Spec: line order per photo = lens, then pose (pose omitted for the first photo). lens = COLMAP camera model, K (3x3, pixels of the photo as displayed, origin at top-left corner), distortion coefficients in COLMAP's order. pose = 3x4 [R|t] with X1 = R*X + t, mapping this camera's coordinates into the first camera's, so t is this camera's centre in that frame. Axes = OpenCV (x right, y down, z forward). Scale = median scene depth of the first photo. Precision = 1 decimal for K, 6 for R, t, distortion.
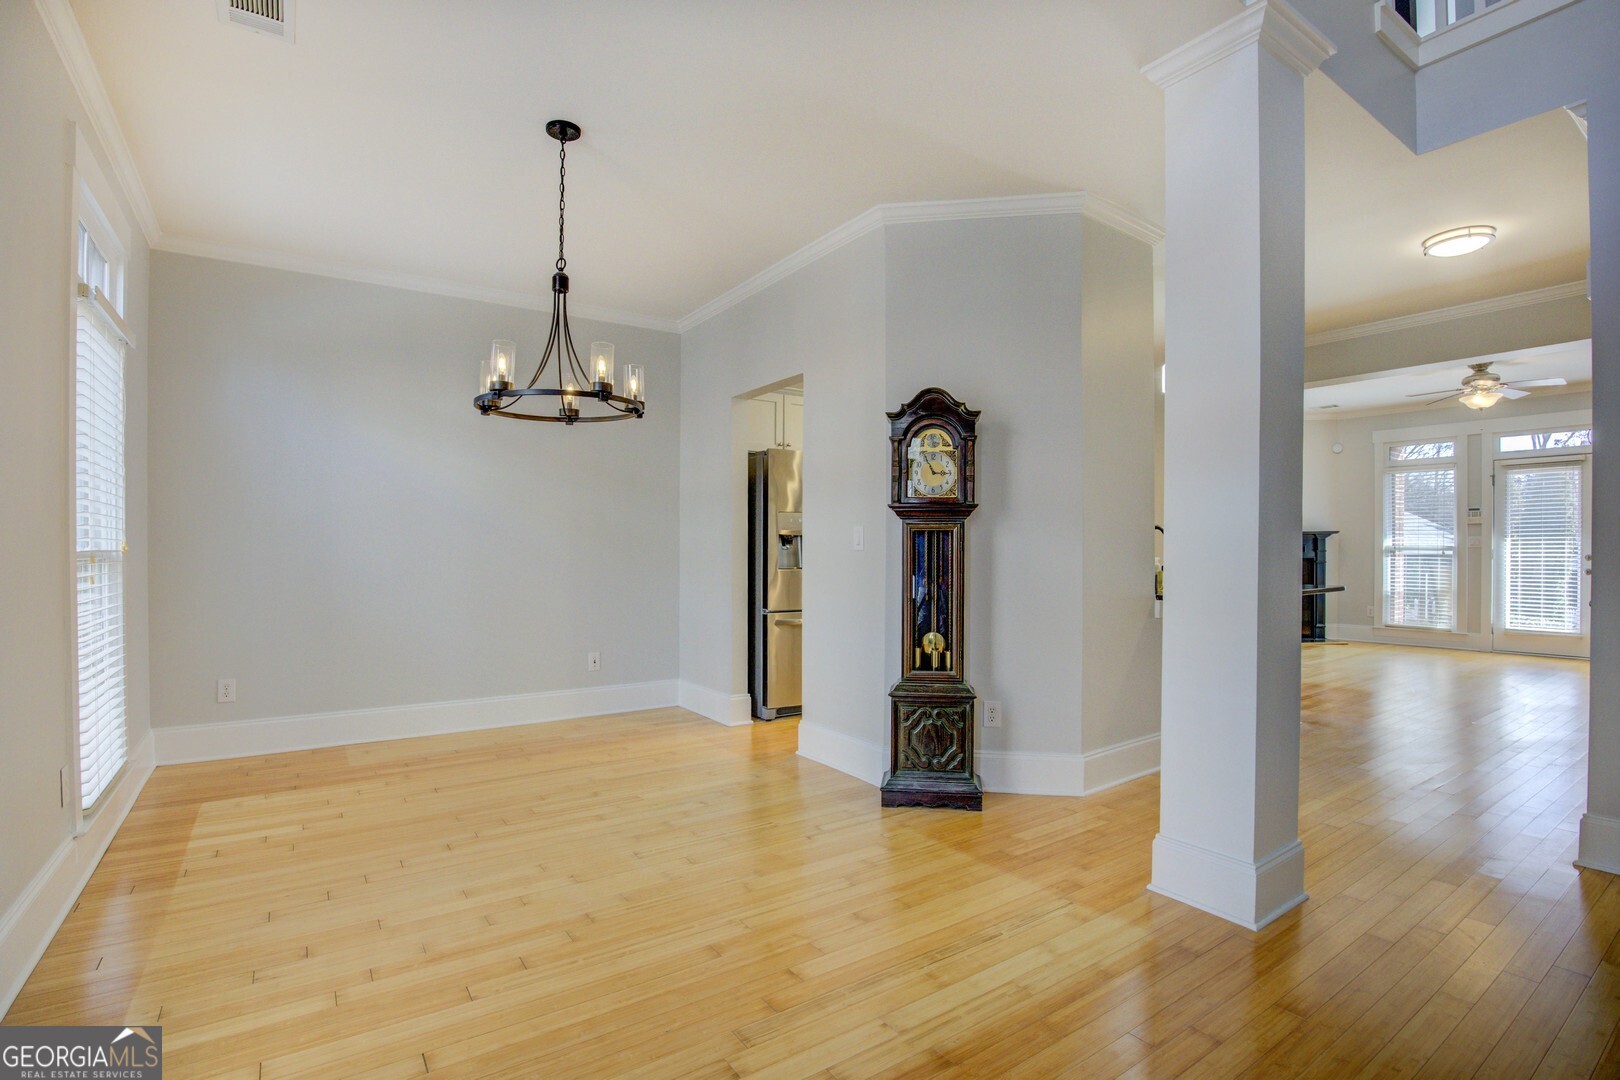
lens RADIAL K [[758.4, 0, 810.0], [0, 758.4, 540.0], [0, 0, 1]] dist [-0.064669, 0.014187]
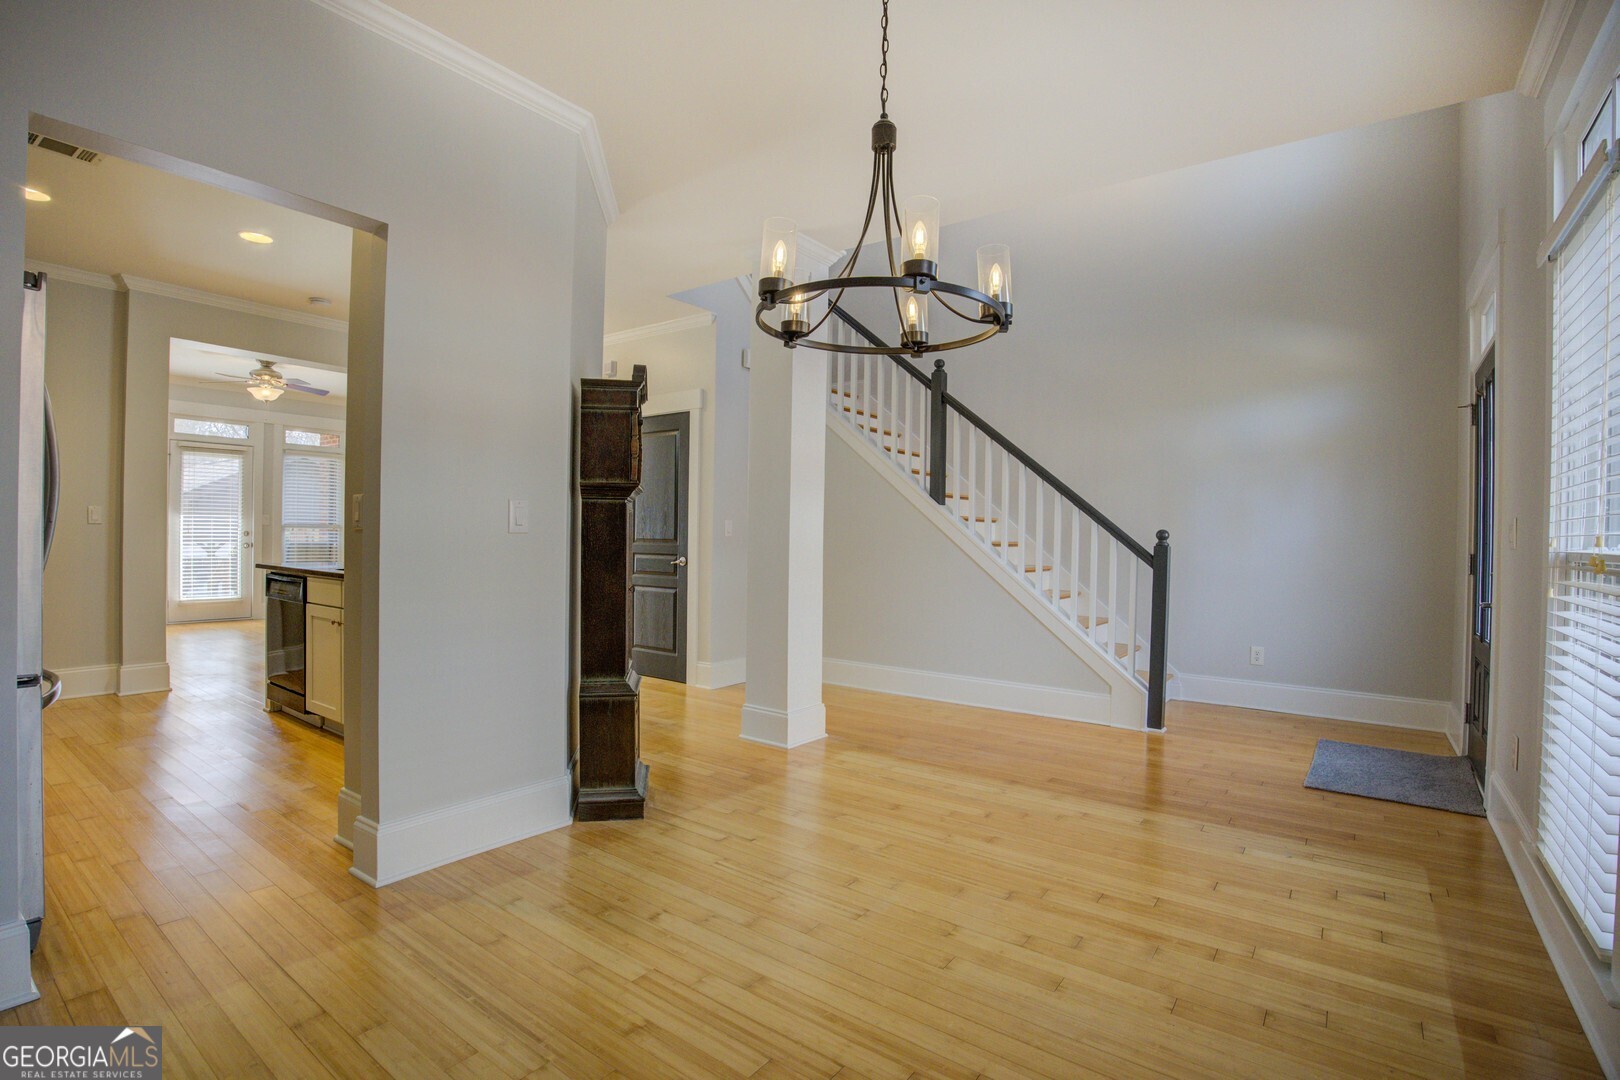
lens RADIAL K [[758.4, 0, 810.0], [0, 758.4, 540.0], [0, 0, 1]] dist [-0.064669, 0.014187]
pose [[-0.312714, -0.012316, 0.949767, -0.999537], [-0.025778, 0.999658, 0.004476, 0.013728], [-0.949497, -0.023083, -0.312925, 1.345124]]
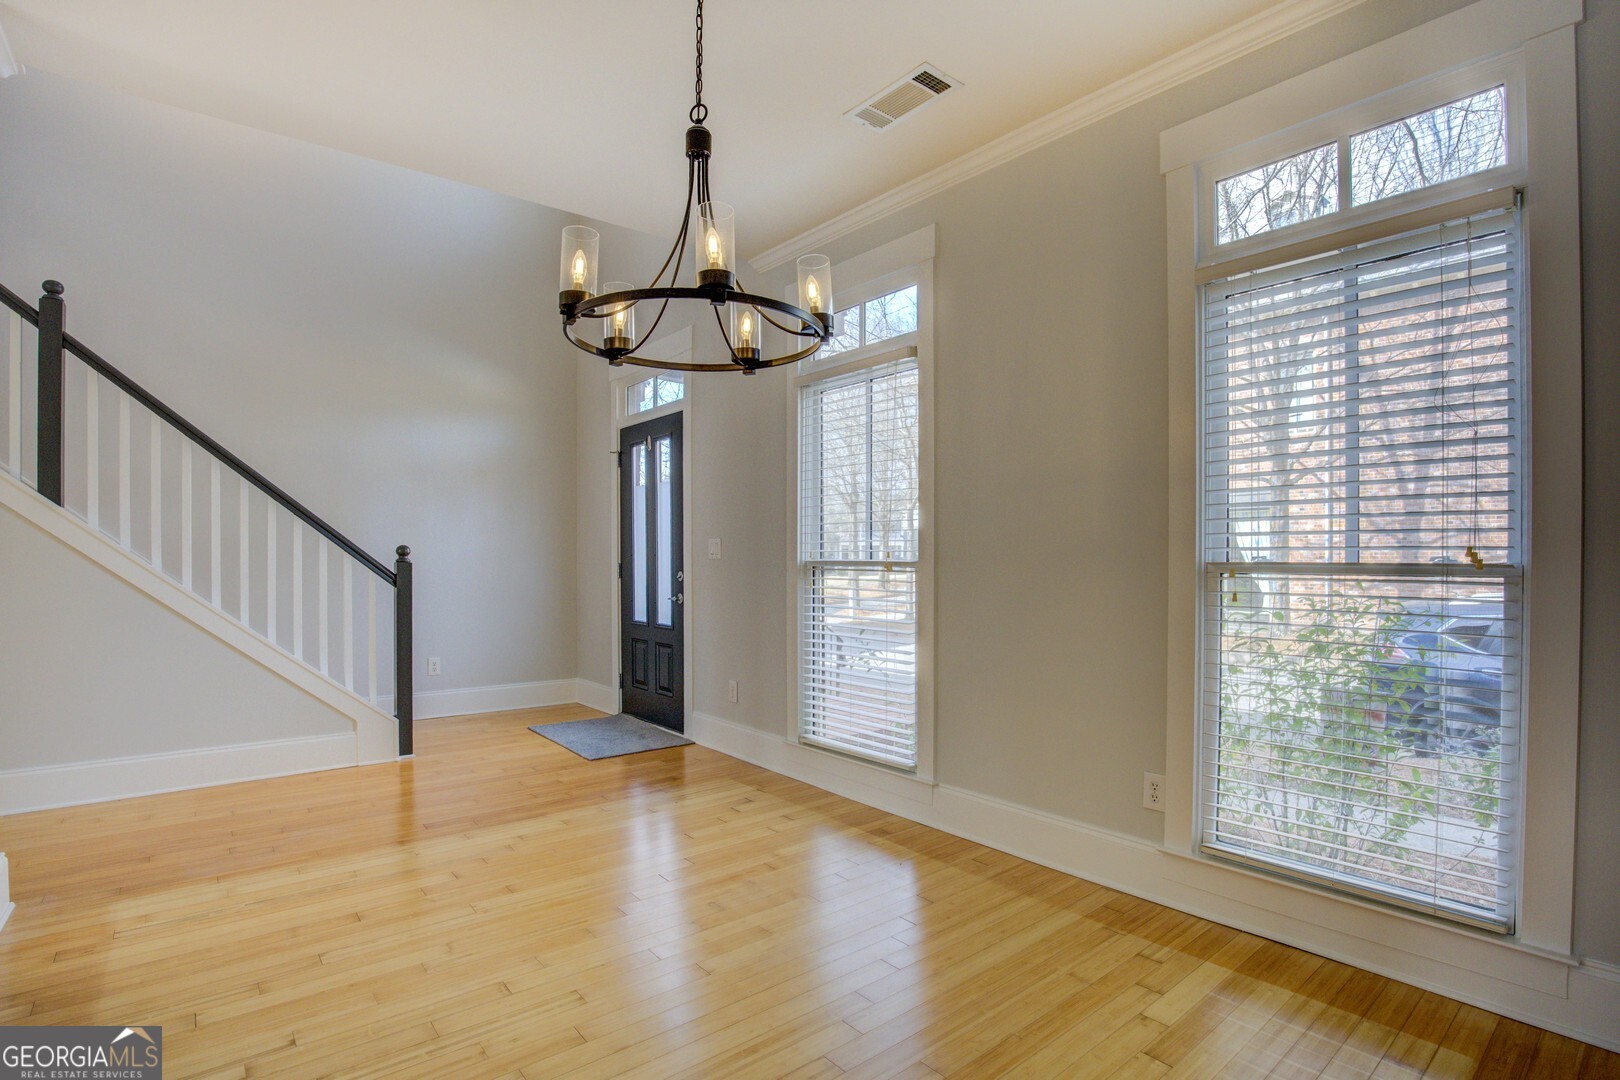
lens RADIAL K [[784.4, 0, 807.5], [0, 784.4, 574.3], [0, 0, 1]] dist [-0.068442, 0.014889]
pose [[-0.996927, -0.000106, -0.078336, -0.394825], [-0.000907, 0.999948, 0.010183, 0.021809], [0.078331, 0.010223, -0.996875, 1.758613]]
